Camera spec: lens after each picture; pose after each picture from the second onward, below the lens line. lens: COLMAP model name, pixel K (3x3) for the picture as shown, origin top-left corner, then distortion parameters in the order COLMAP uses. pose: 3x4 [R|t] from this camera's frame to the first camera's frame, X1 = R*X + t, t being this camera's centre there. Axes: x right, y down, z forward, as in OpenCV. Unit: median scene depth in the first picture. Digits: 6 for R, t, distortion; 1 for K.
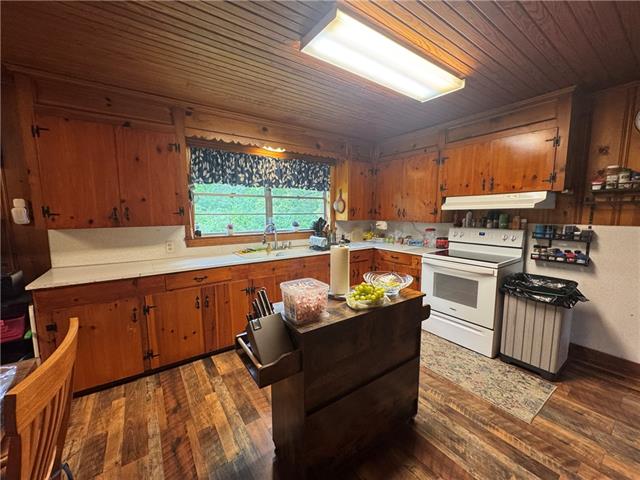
lens RADIAL K [[254.8, 0, 317.7], [0, 254.8, 239.5], [0, 0, 1]] dist [-0.001663, 0.000879]
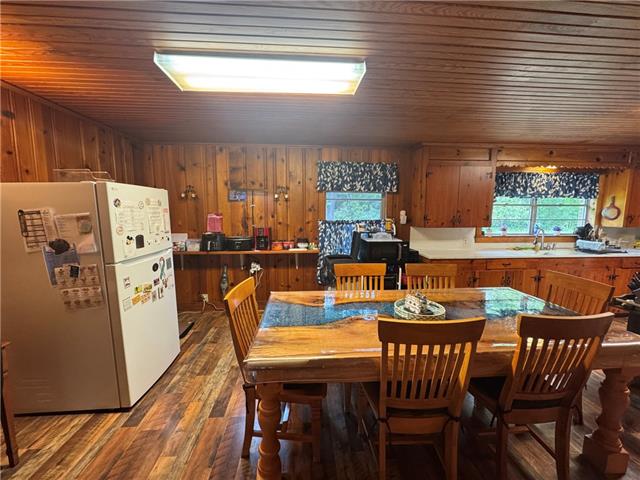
lens RADIAL K [[254.8, 0, 321.2], [0, 254.8, 240.1], [0, 0, 1]] dist [-0.001663, 0.000879]
pose [[0.860096, 0.058362, -0.506782, -0.468385], [-0.059543, 0.998129, 0.013892, 0.041858], [0.506645, 0.018227, 0.861962, -0.579118]]
